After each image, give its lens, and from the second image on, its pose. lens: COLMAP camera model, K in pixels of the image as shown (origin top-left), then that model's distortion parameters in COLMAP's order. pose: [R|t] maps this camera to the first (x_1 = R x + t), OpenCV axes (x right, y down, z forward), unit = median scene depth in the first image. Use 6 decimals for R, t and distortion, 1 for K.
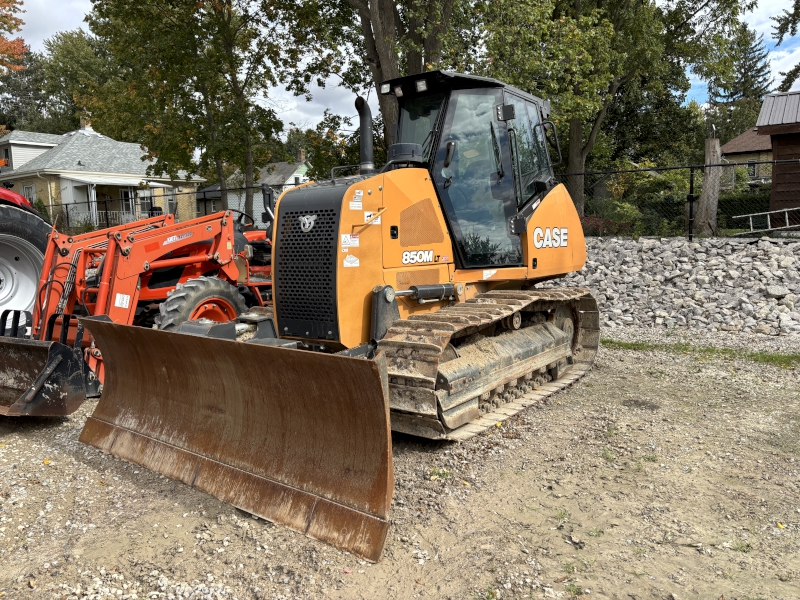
lens RADIAL K [[599.6, 0, 400.0], [0, 599.6, 300.0], [0, 0, 1]] dist [-0.005375, -0.000377]
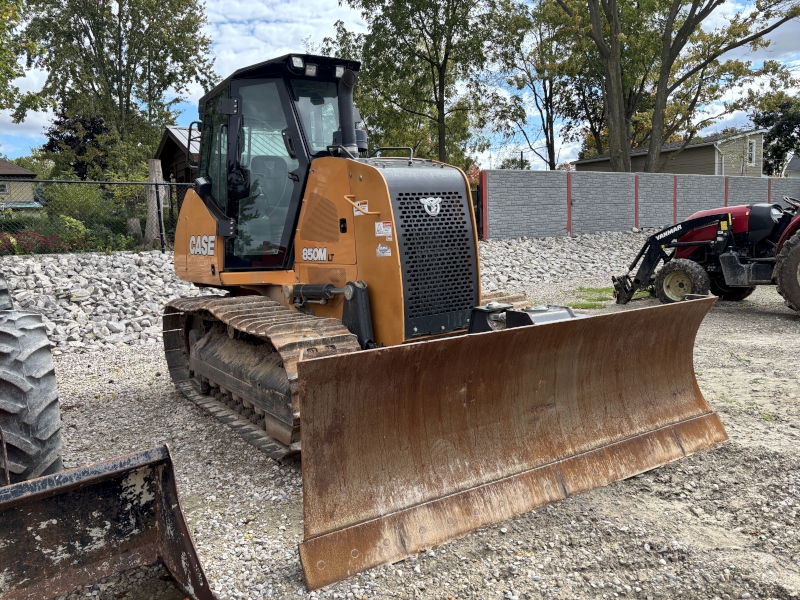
lens RADIAL K [[599.6, 0, 400.0], [0, 599.6, 300.0], [0, 0, 1]] dist [-0.005375, -0.000377]
pose [[0.380723, -0.098946, 0.919380, -0.997771], [0.144994, 0.988347, 0.046326, -0.037499], [-0.913251, 0.115667, 0.390633, 0.702007]]
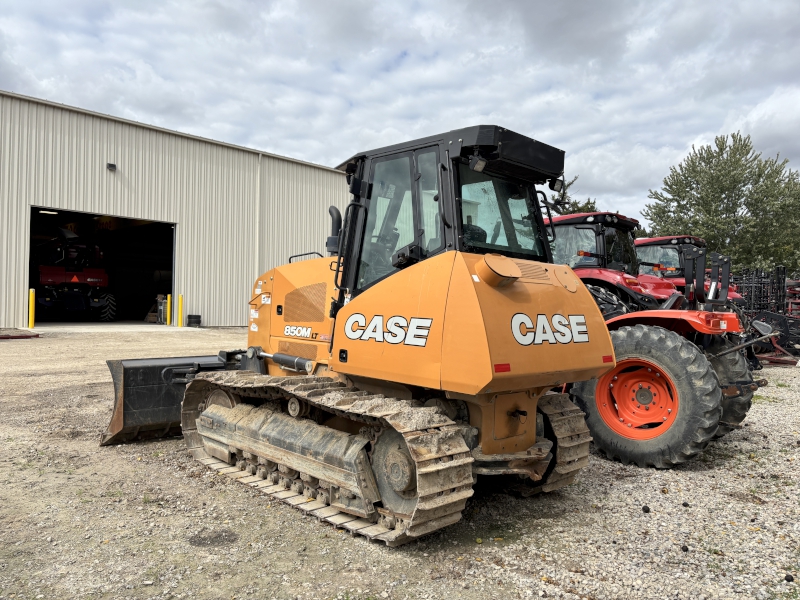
lens RADIAL K [[599.6, 0, 400.0], [0, 599.6, 300.0], [0, 0, 1]] dist [-0.005375, -0.000377]
pose [[-0.167965, -0.004056, -0.985785, 1.490949], [-0.128299, 0.991576, 0.017781, -0.231040], [0.977408, 0.129462, -0.167071, 1.775244]]
